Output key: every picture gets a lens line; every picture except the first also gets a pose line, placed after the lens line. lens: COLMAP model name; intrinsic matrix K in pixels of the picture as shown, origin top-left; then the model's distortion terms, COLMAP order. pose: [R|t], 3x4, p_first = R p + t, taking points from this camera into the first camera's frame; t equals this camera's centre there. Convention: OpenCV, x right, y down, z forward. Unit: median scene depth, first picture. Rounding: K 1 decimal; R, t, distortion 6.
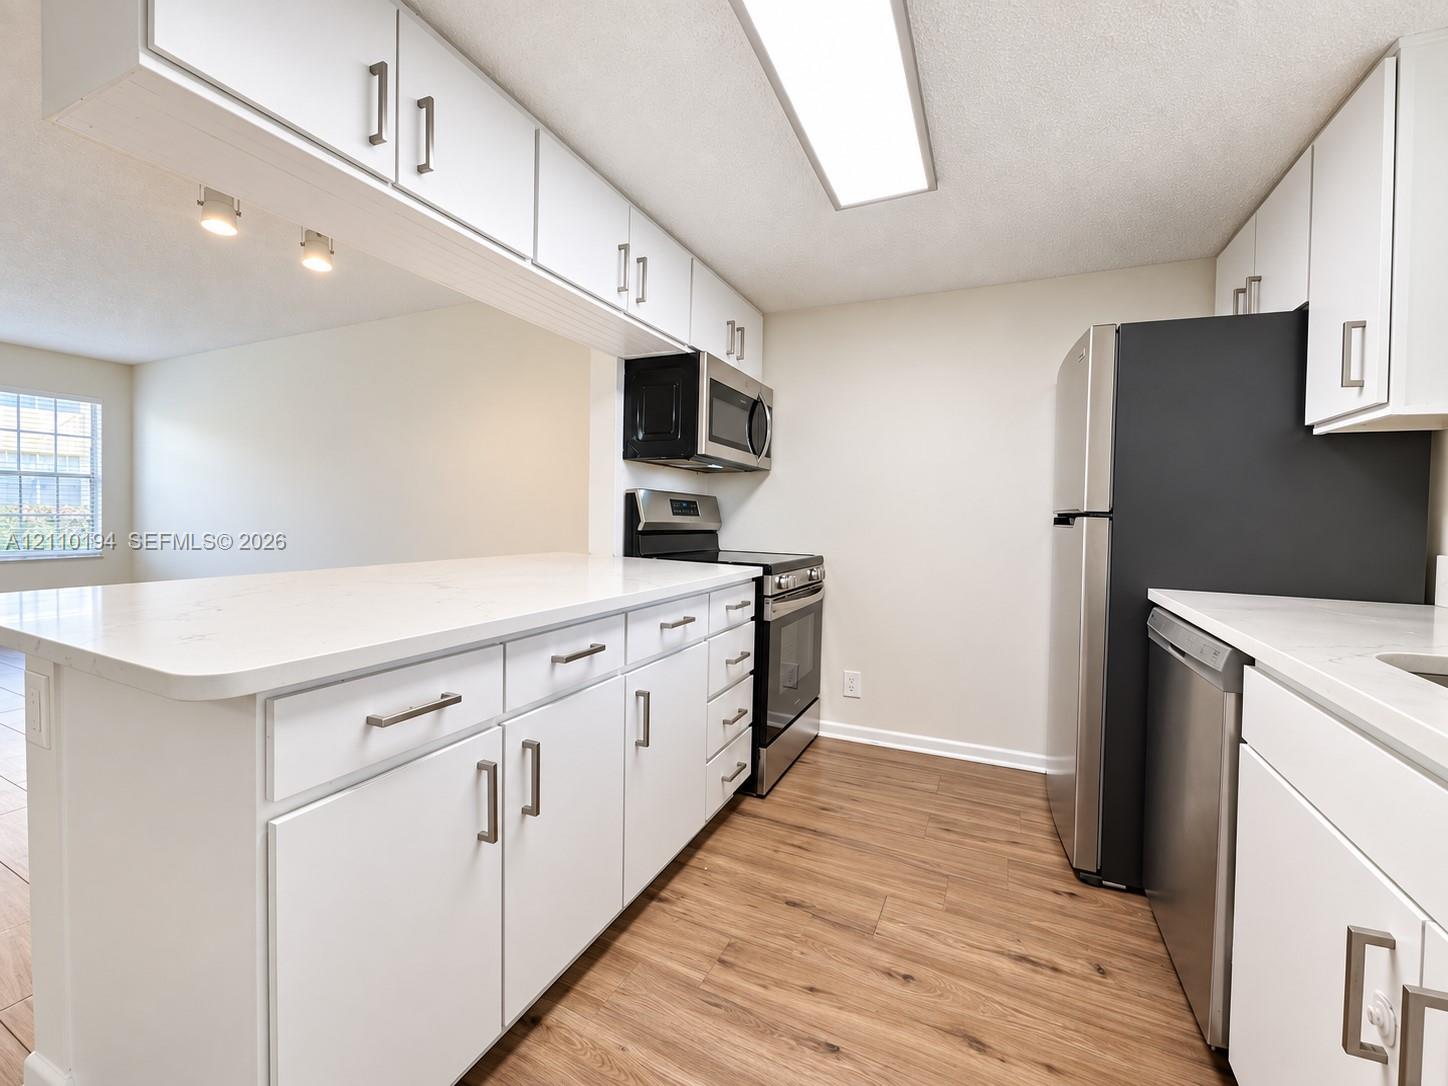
lens RADIAL K [[581.4, 0, 726.4], [0, 581.4, 538.3], [0, 0, 1]] dist [0.000329, 0.000457]
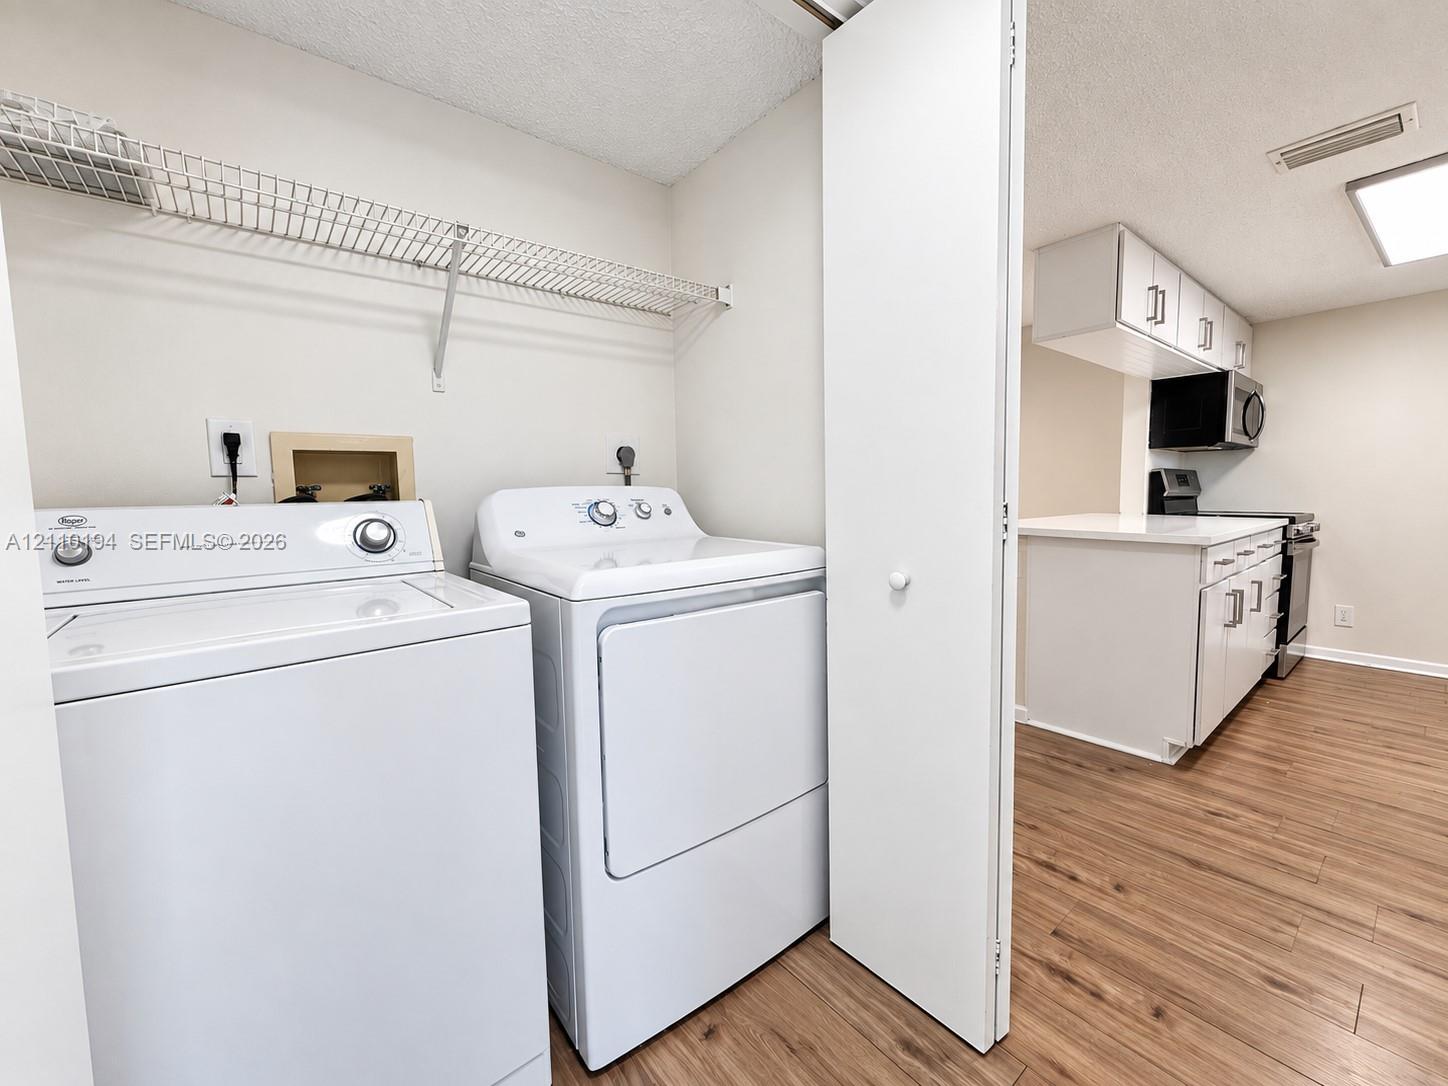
lens RADIAL K [[581.4, 0, 720.6], [0, 581.4, 545.6], [0, 0, 1]] dist [0.000329, 0.000457]
pose [[0.895059, -0.000589, -0.445948, -0.516339], [0.020005, 0.999045, 0.038832, 0.031270], [0.445499, -0.043678, 0.894216, -0.850399]]
